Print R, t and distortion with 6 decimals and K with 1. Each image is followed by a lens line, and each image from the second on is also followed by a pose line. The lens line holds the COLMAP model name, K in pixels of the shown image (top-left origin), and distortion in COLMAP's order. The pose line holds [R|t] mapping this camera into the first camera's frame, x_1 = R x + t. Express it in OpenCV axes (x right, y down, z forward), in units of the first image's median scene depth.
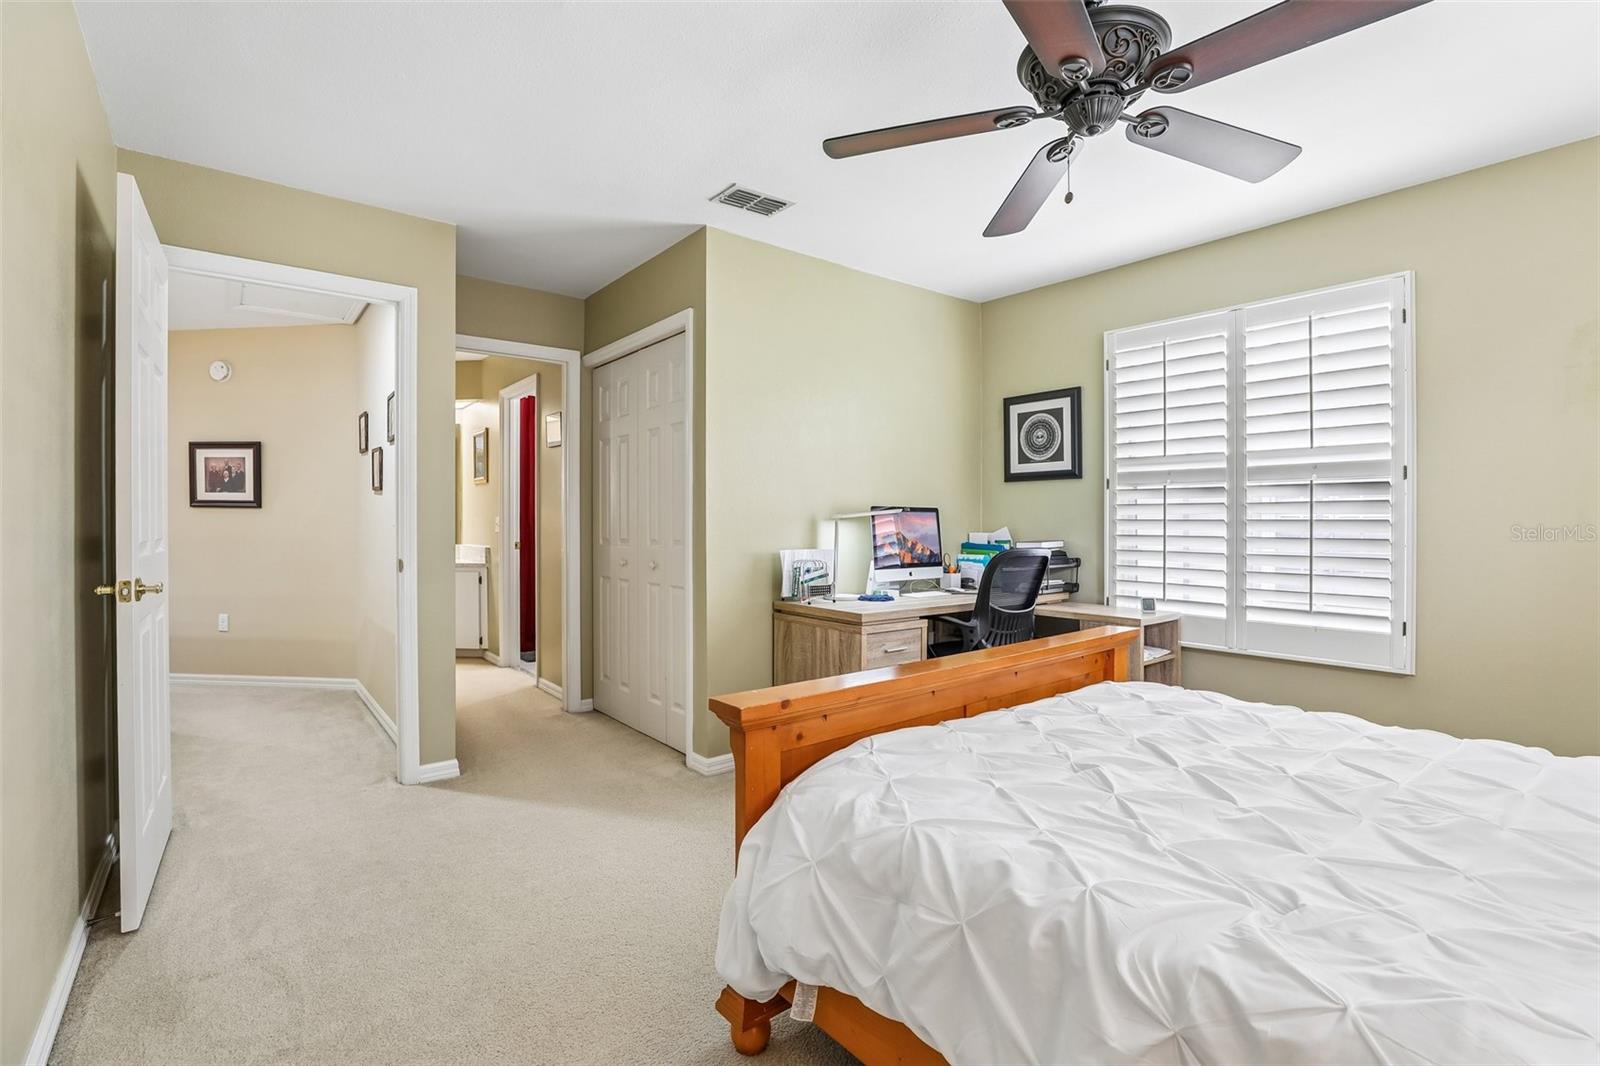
lens RADIAL K [[730.9, 0, 805.4], [0, 730.9, 526.7], [0, 0, 1]] dist [-0.017231, 0.002099]
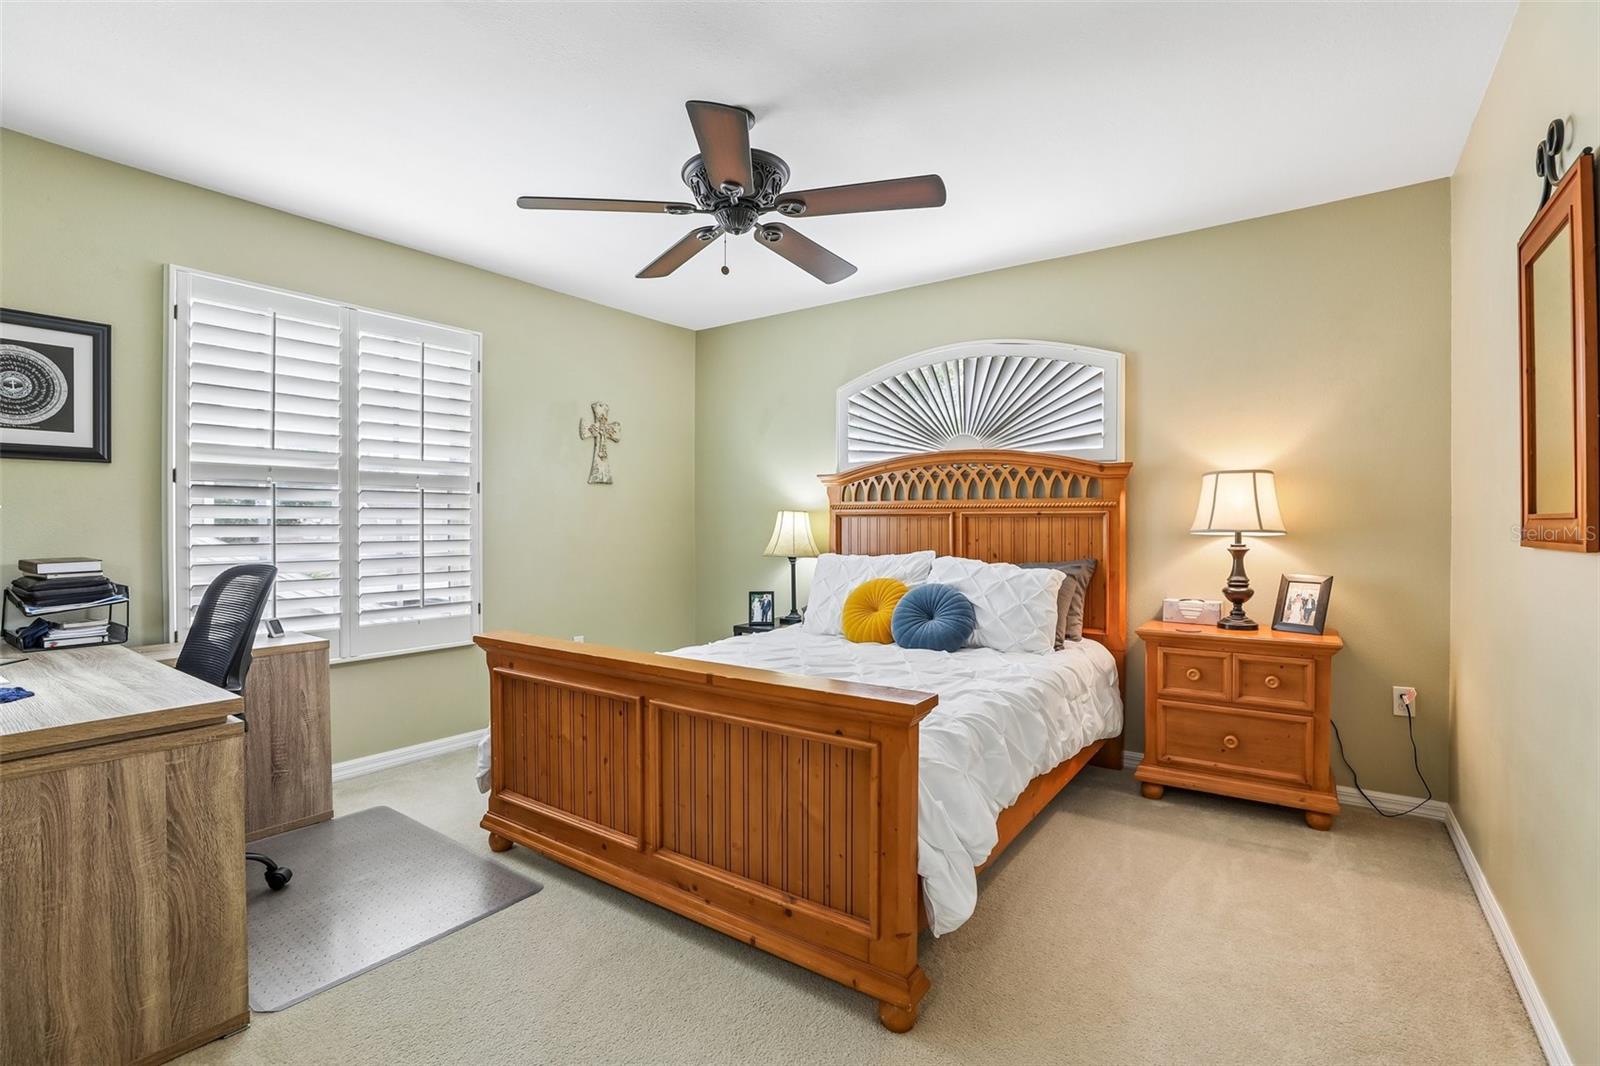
lens RADIAL K [[730.9, 0, 810.5], [0, 730.9, 531.5], [0, 0, 1]] dist [-0.017231, 0.002099]
pose [[-0.267324, -0.010182, 0.963553, -0.508418], [0.012168, 0.999829, 0.013941, -0.006203], [-0.963530, 0.015452, -0.267154, 0.667513]]
